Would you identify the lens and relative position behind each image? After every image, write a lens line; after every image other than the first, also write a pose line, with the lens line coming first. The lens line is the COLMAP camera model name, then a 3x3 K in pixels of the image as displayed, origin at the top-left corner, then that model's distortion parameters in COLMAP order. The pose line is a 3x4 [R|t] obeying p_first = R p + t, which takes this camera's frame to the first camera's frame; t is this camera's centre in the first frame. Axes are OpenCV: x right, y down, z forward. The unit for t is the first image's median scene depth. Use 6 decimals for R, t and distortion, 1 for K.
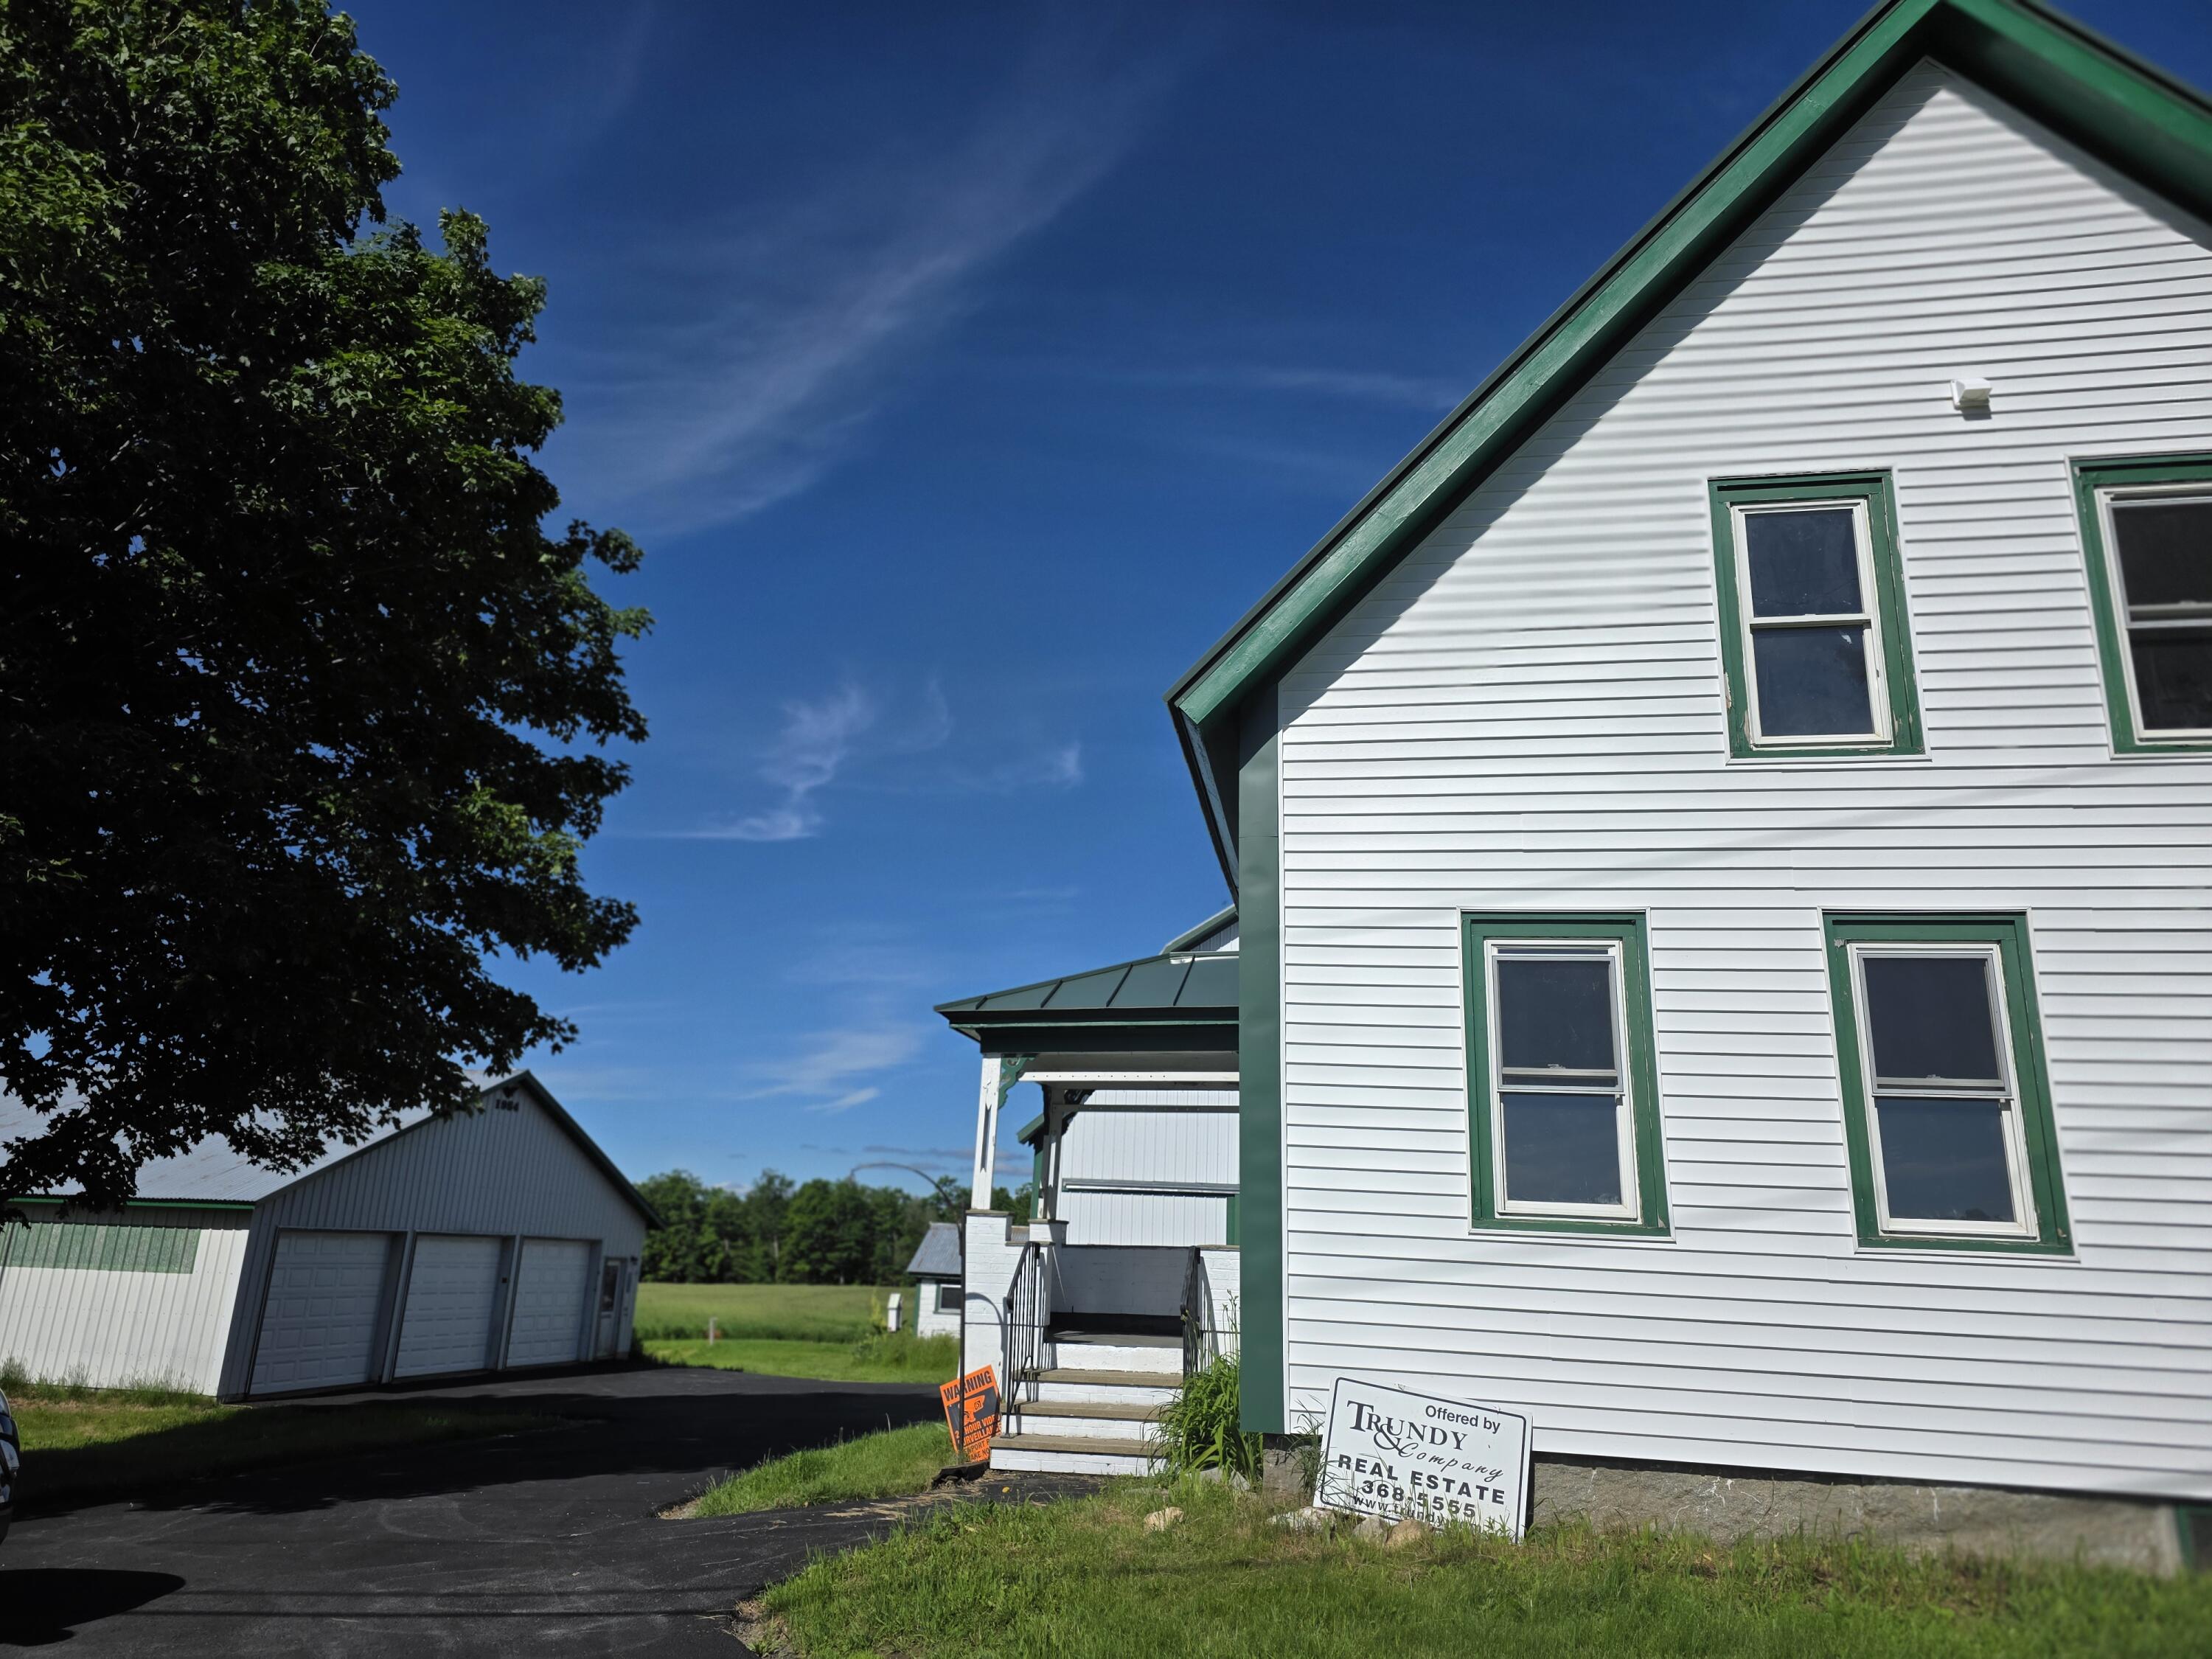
lens RADIAL K [[1476.4, 0, 1072.6], [0, 1476.4, 819.9], [0, 0, 1]] dist [0.051555, -0.036787]
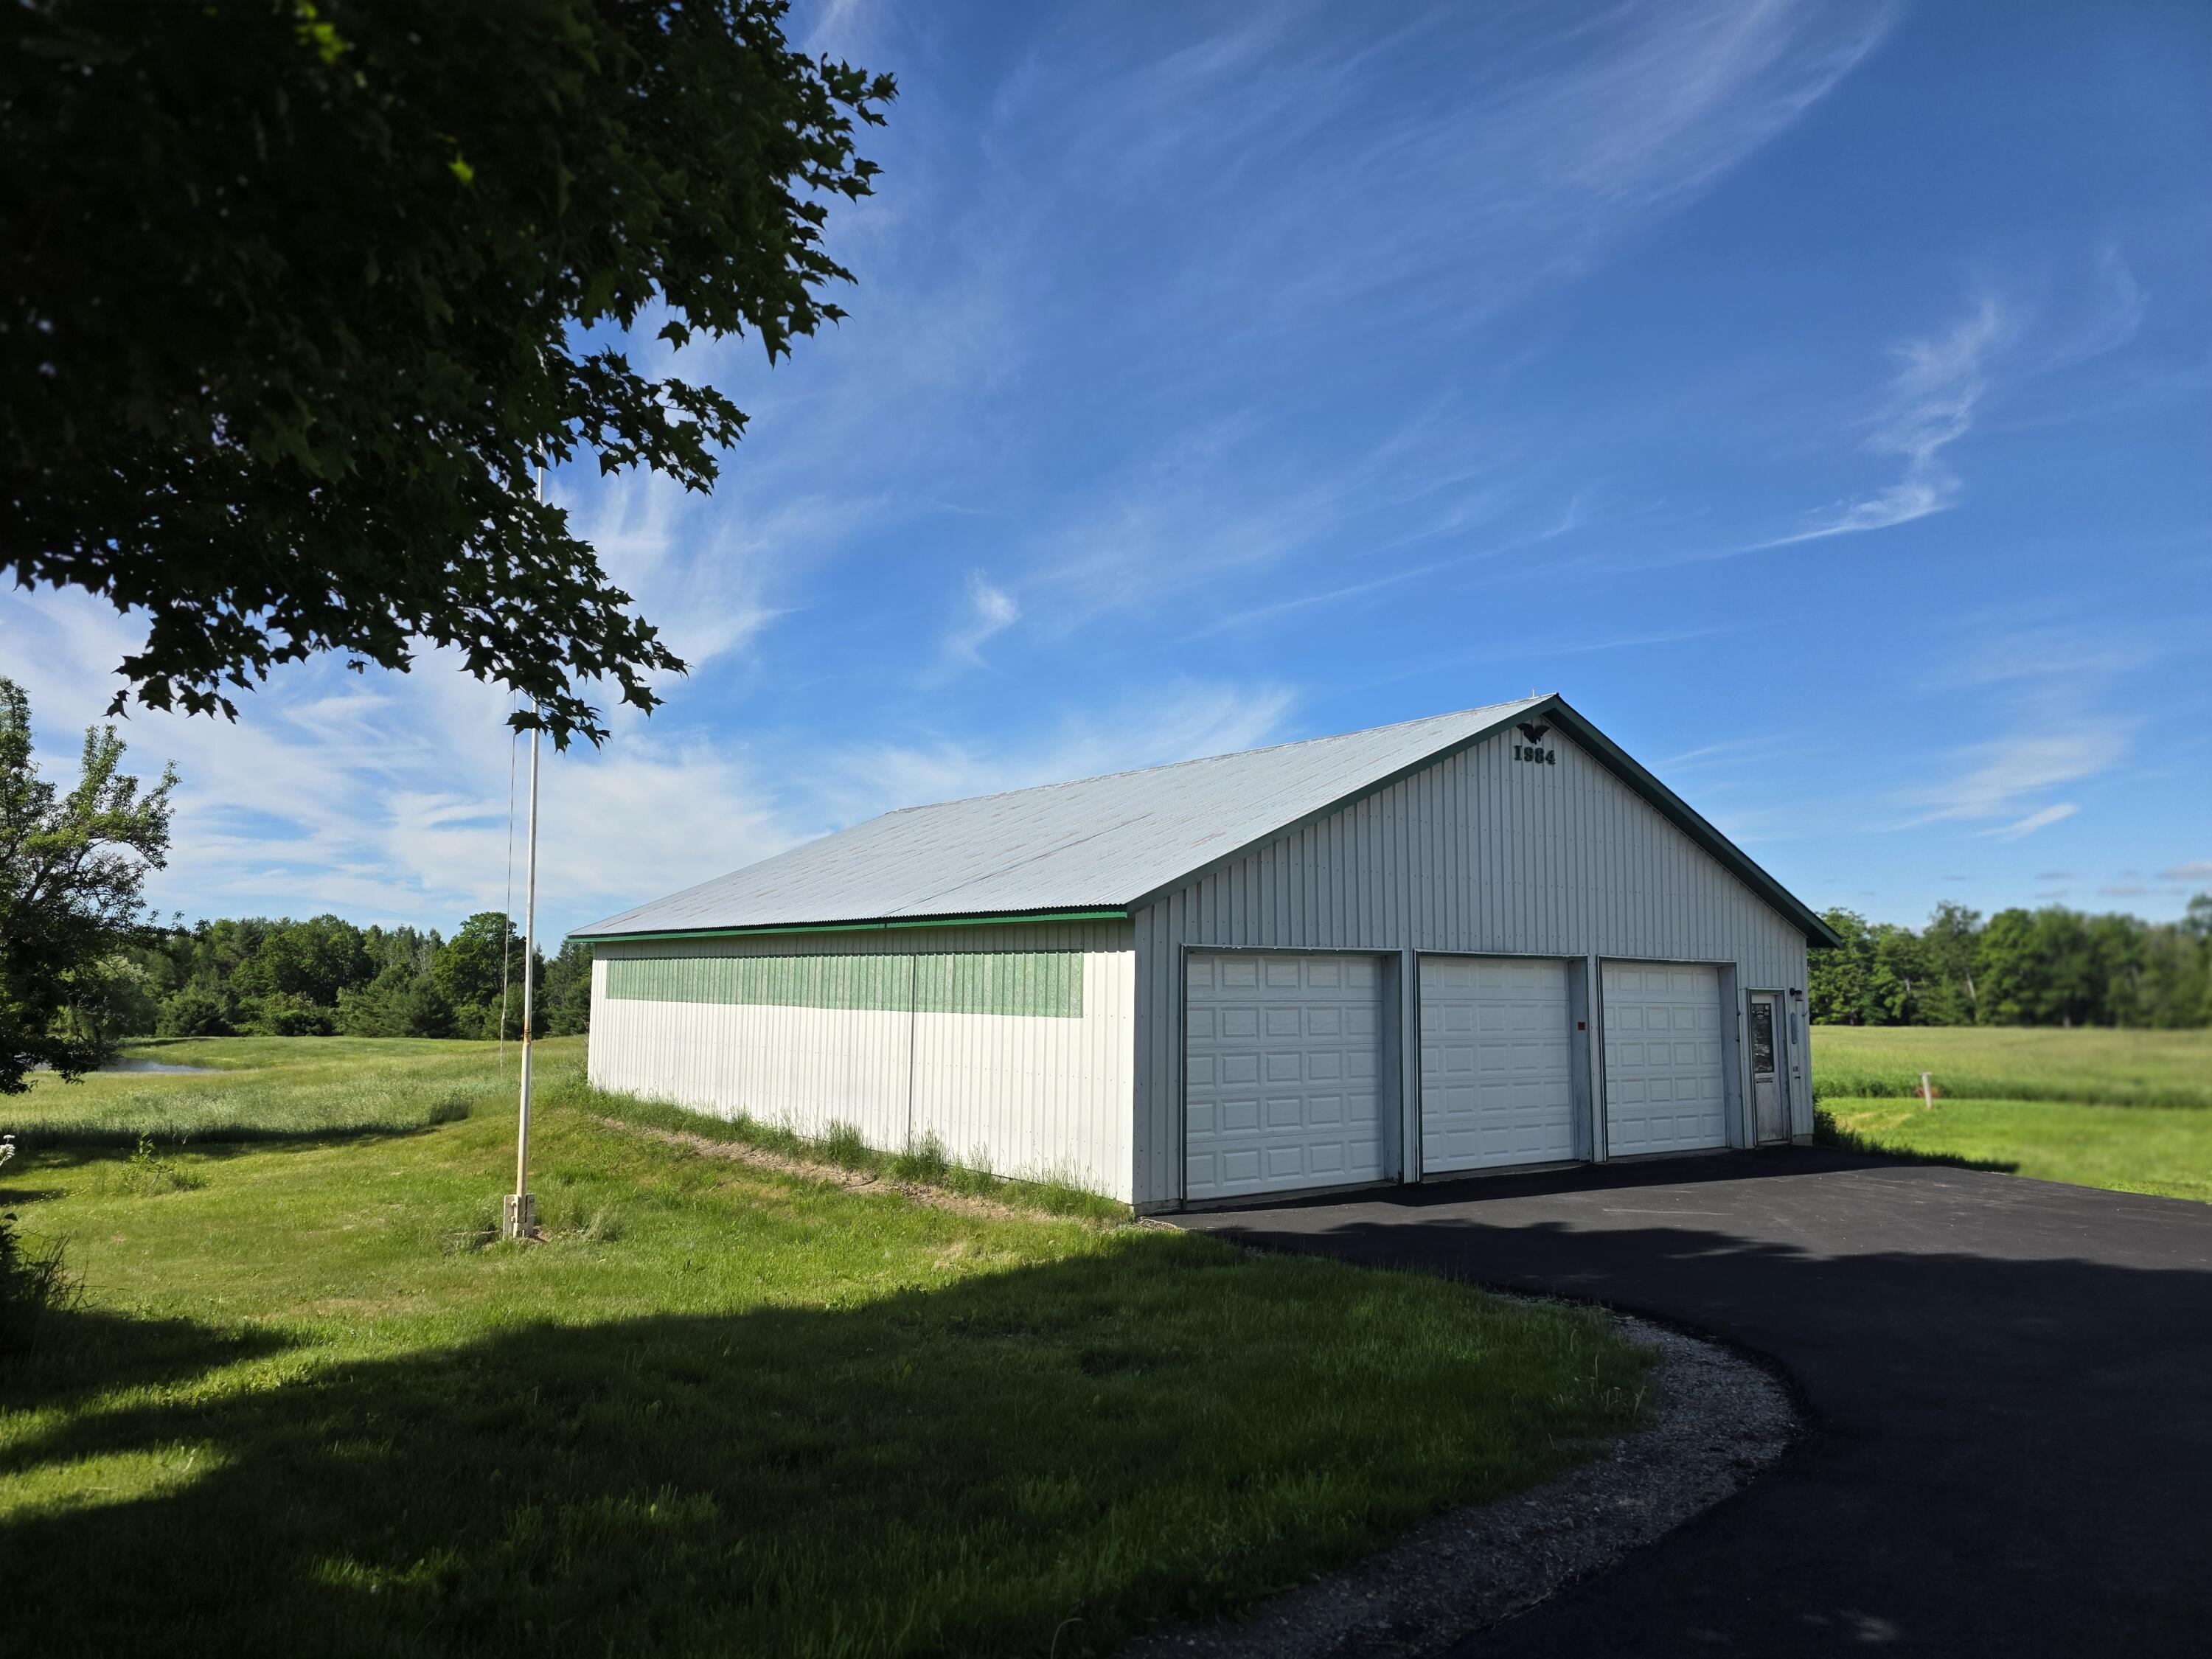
lens RADIAL K [[1476.4, 0, 1116.5], [0, 1476.4, 838.9], [0, 0, 1]] dist [0.051555, -0.036787]
pose [[0.762266, -0.091055, -0.640828, -0.103353], [0.202094, 0.974041, 0.101990, 0.108565], [0.614906, -0.207251, 0.760880, 0.354506]]
